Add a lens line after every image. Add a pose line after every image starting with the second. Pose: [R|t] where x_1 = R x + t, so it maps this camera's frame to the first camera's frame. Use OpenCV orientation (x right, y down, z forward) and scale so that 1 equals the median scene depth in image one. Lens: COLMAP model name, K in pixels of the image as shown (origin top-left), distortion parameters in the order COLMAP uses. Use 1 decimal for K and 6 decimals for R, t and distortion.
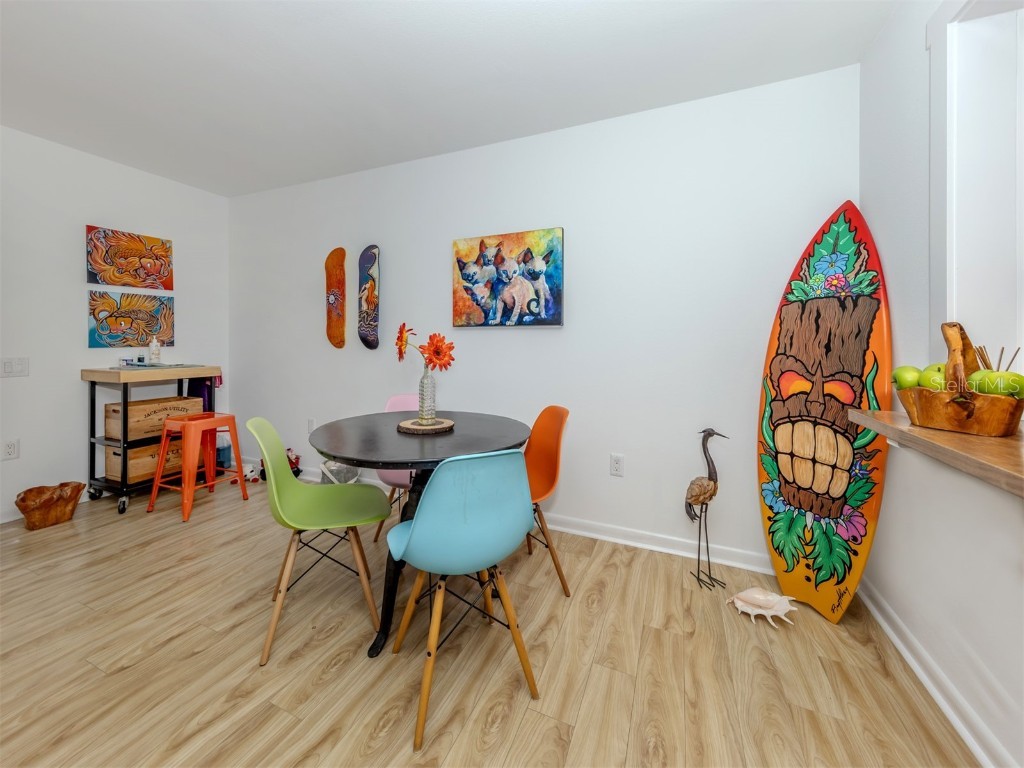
lens RADIAL K [[393.2, 0, 508.6], [0, 393.2, 340.1], [0, 0, 1]] dist [0.007585, -0.000073]
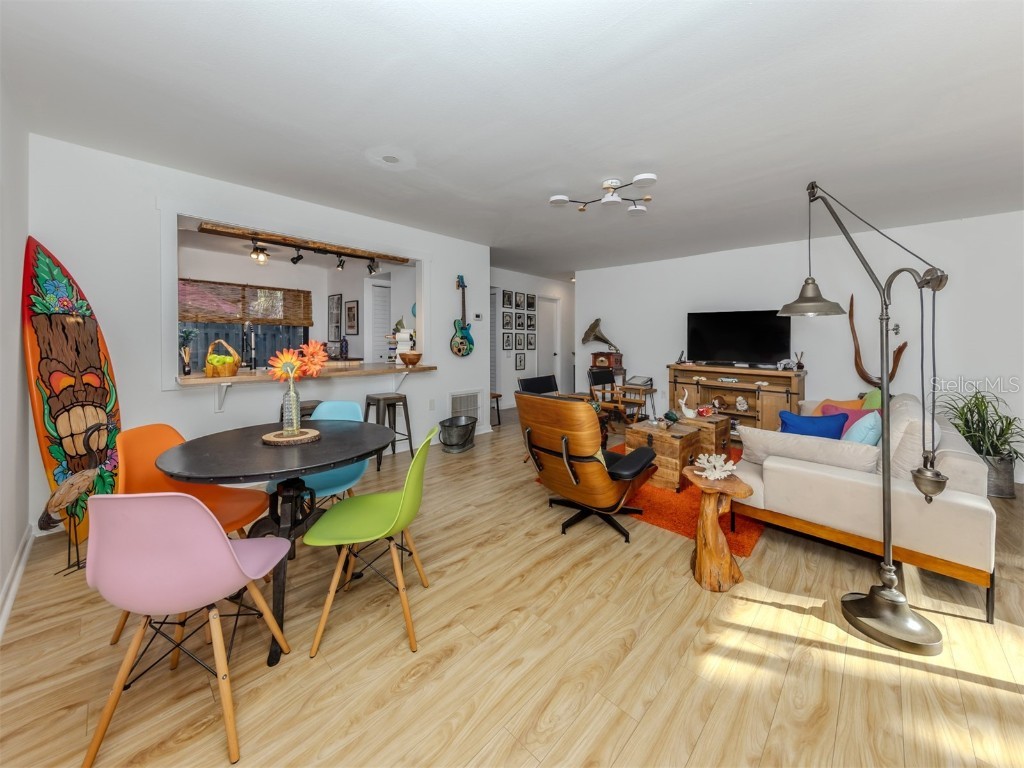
lens RADIAL K [[398.3, 0, 498.0], [0, 398.3, 355.8], [0, 0, 1]] dist [0.016913, -0.000042]
pose [[-0.928758, -0.027993, 0.369628, -1.002793], [-0.016031, 0.999245, 0.035394, -0.035368], [-0.370339, 0.026947, -0.928506, 1.622917]]
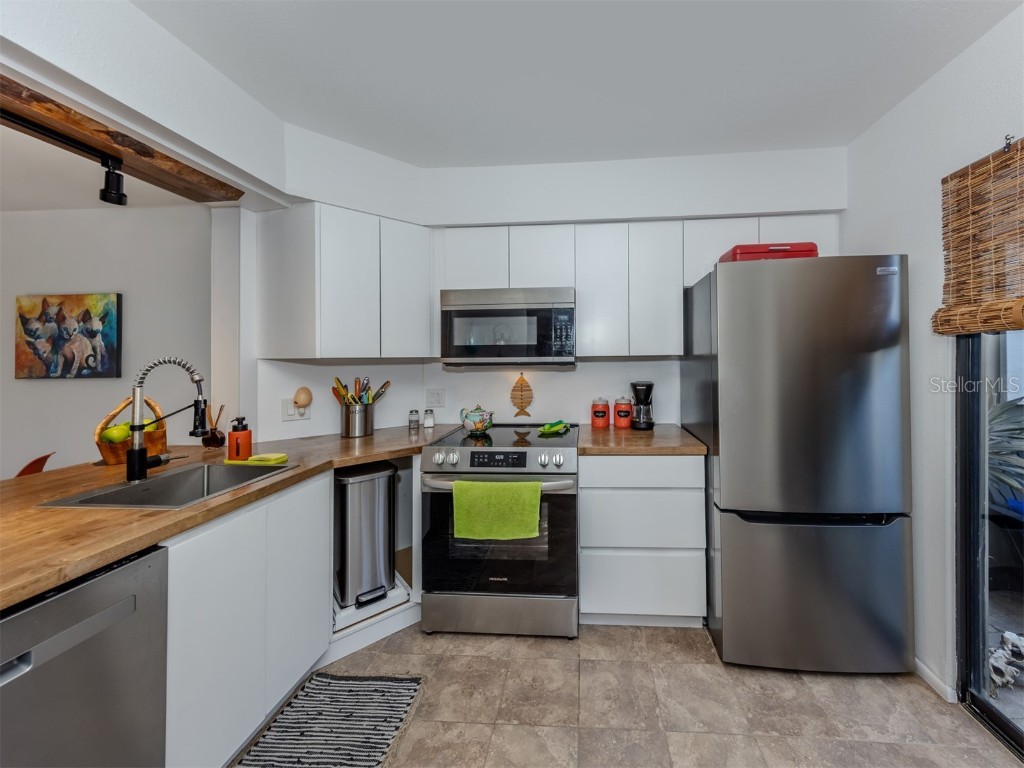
lens RADIAL K [[373.3, 0, 562.9], [0, 373.3, 355.3], [0, 0, 1]] dist [0.007960, -0.000287]
pose [[0.942835, -0.013123, 0.333002, 1.256023], [0.015330, 0.999874, -0.004002, -0.099463], [-0.332907, 0.008878, 0.942918, -0.607374]]
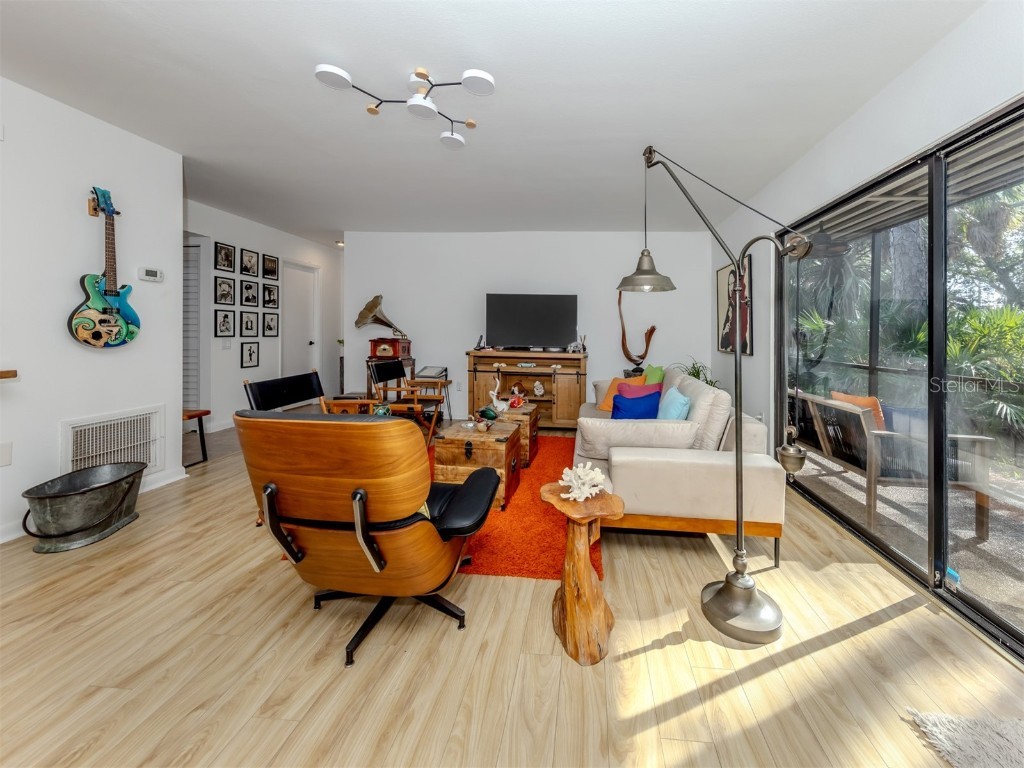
lens RADIAL K [[396.7, 0, 563.2], [0, 396.7, 330.0], [0, 0, 1]] dist [0.014442, -0.005157]
pose [[-0.942275, -0.017310, -0.334391, -0.829811], [-0.012599, 0.999789, -0.016254, 0.005607], [0.334602, -0.011102, -0.942294, 1.103941]]
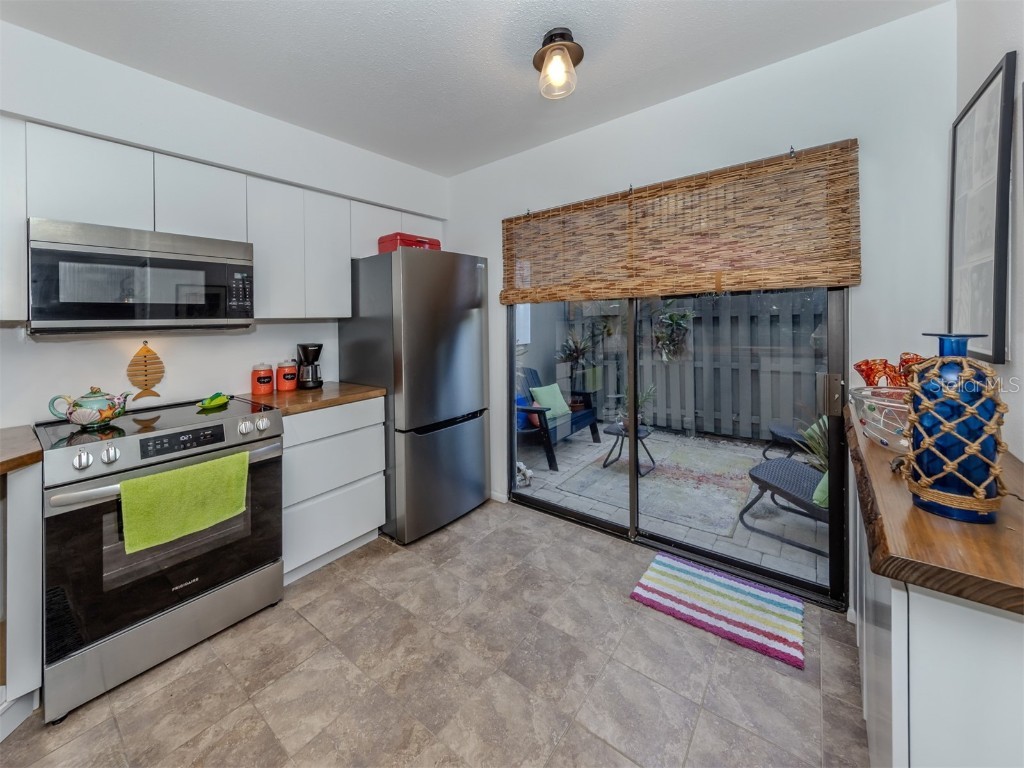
lens RADIAL K [[387.0, 0, 493.0], [0, 387.0, 327.0], [0, 0, 1]] dist [0.001736, 0.000179]
pose [[0.285988, -0.029742, 0.957771, 0.835658], [0.026188, 0.999387, 0.023215, -0.083599], [-0.957875, 0.018443, 0.286592, -0.521835]]
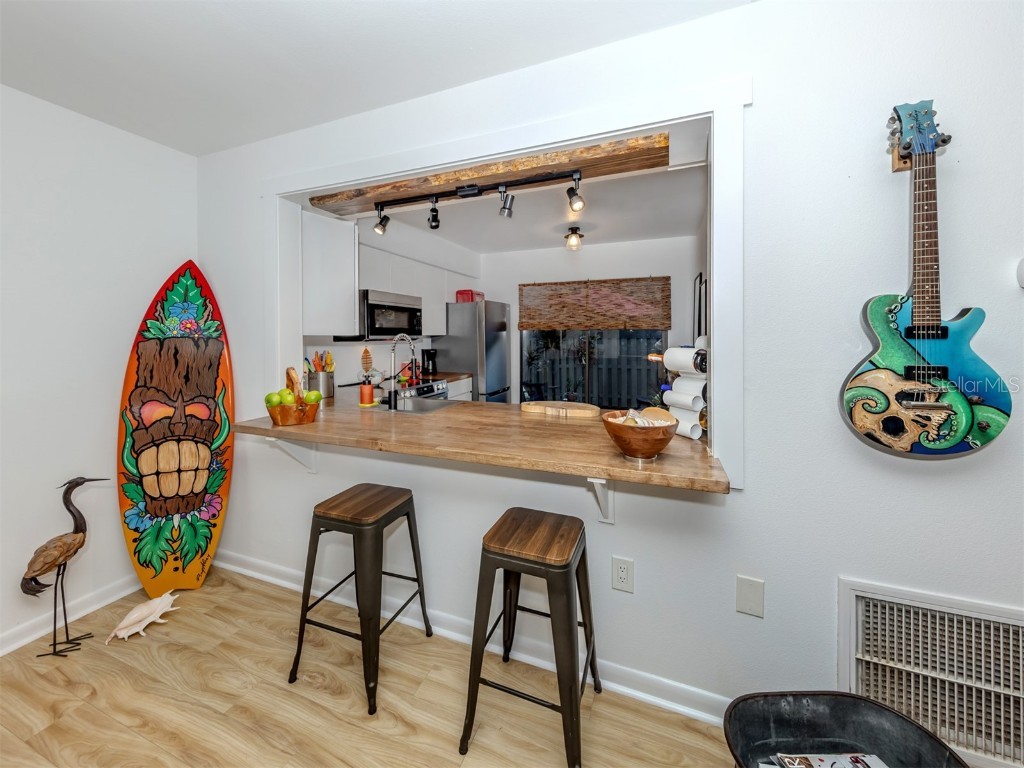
lens RADIAL K [[386.0, 0, 506.0], [0, 386.0, 337.1], [0, 0, 1]] dist [0.001030, 0.000254]
pose [[-0.031153, -0.011227, 0.999452, -0.415787], [0.000692, 0.999936, 0.011254, -0.113568], [-0.999514, 0.001042, -0.031143, 0.017186]]
